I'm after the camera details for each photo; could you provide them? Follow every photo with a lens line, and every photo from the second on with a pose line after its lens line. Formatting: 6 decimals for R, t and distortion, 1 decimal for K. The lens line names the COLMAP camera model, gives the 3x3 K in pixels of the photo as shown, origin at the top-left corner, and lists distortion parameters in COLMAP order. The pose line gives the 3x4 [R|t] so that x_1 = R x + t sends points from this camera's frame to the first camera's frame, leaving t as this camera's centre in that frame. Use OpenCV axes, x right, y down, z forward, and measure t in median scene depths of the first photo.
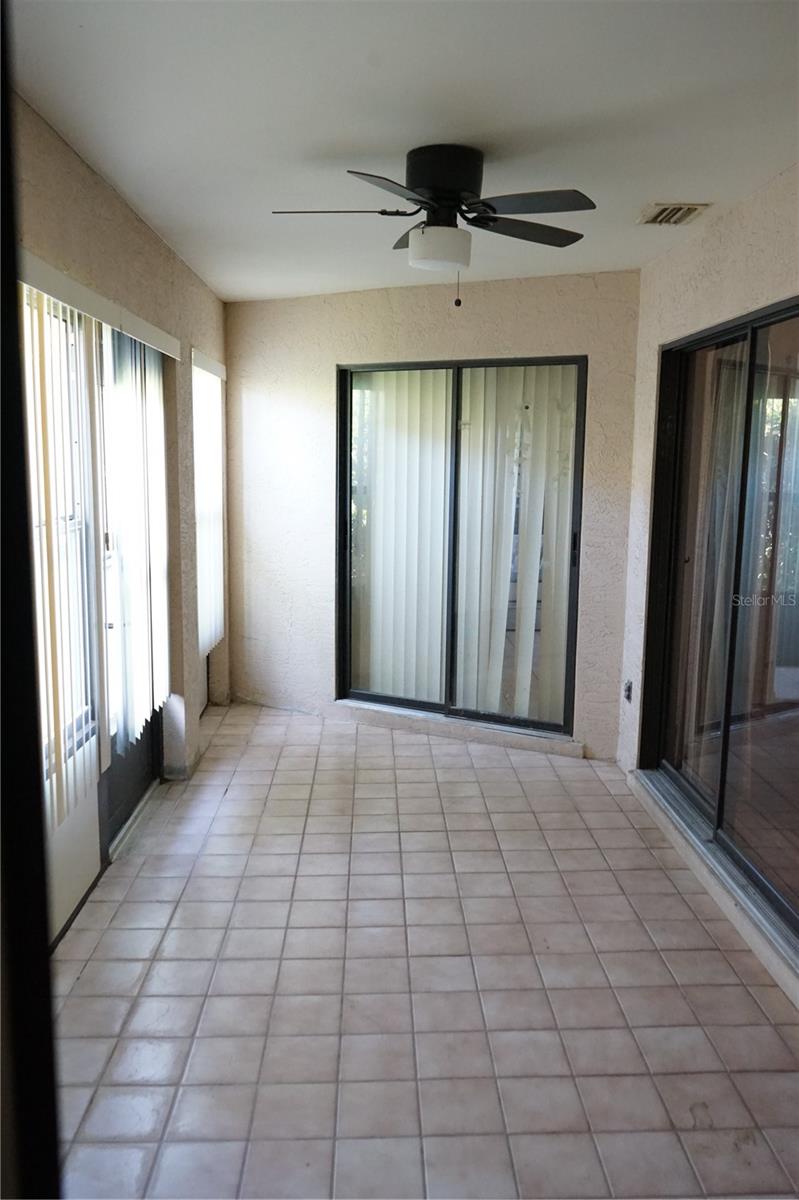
lens RADIAL K [[940.9, 0, 398.1], [0, 940.9, 601.5], [0, 0, 1]] dist [-0.014387, 0.028164]
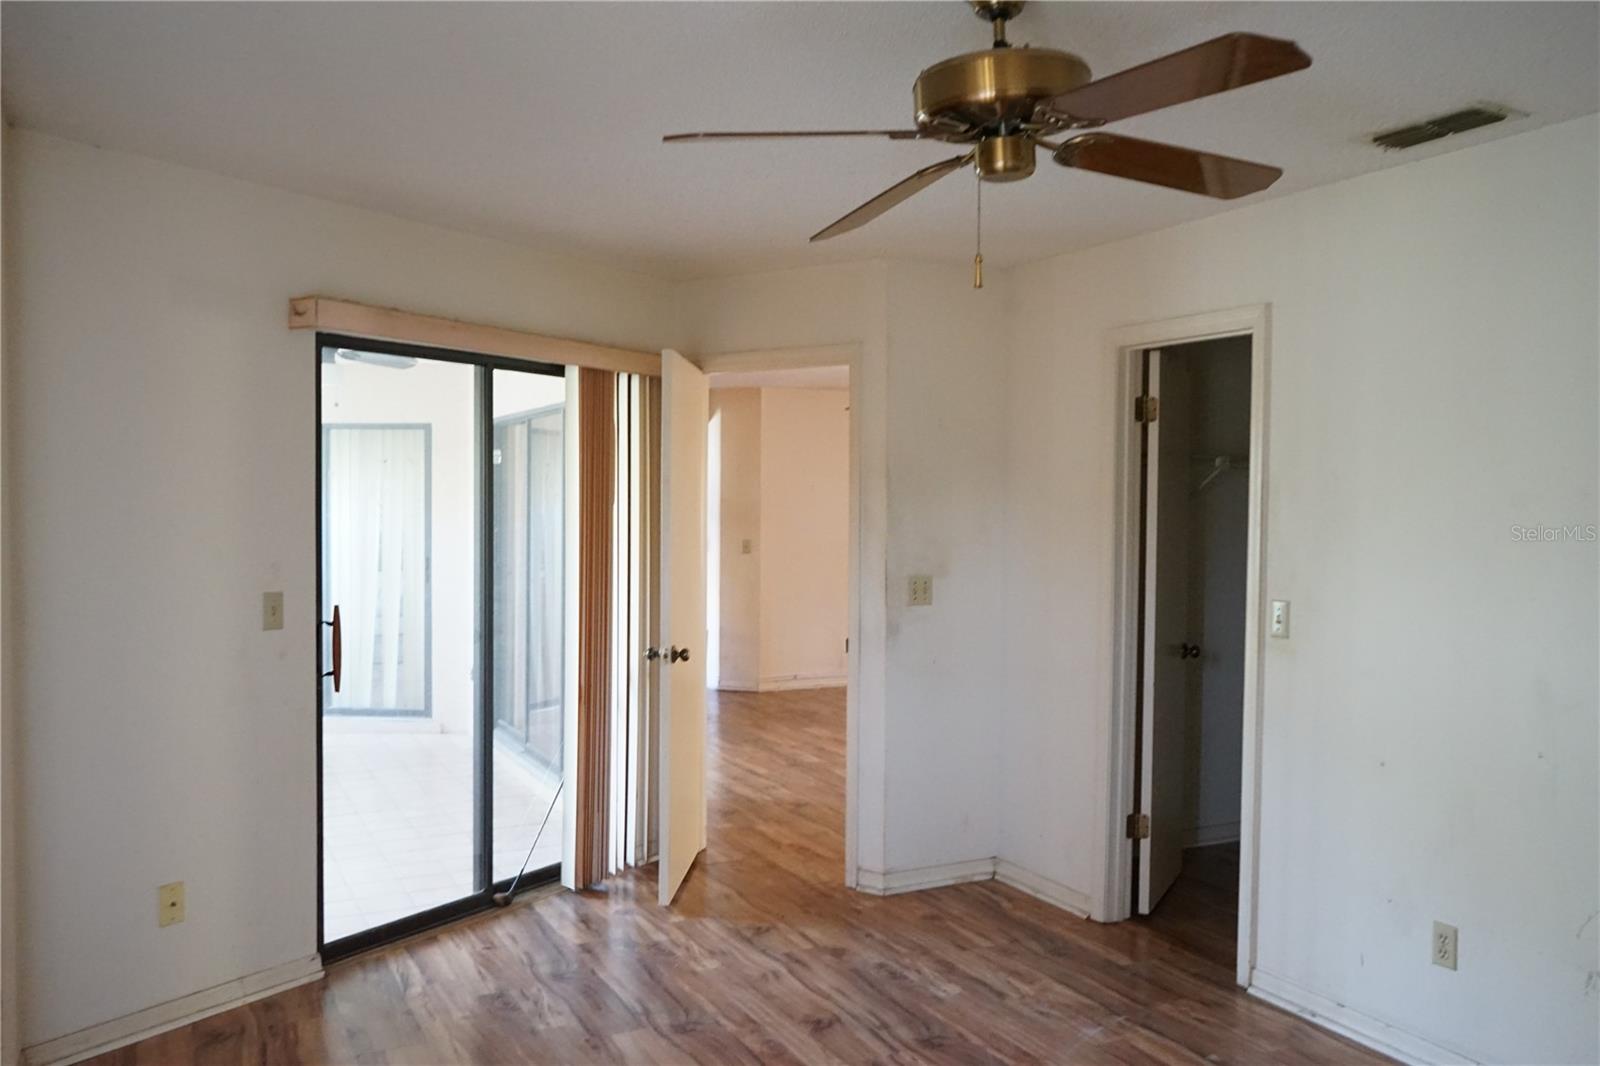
lens RADIAL K [[1254.6, 0, 801.5], [0, 1254.6, 536.9], [0, 0, 1]] dist [-0.014387, 0.028164]
pose [[0.900069, -0.015713, 0.435464, -0.096135], [0.070477, 0.991441, -0.109895, 0.120962], [-0.430010, 0.129604, 0.893473, -0.743130]]
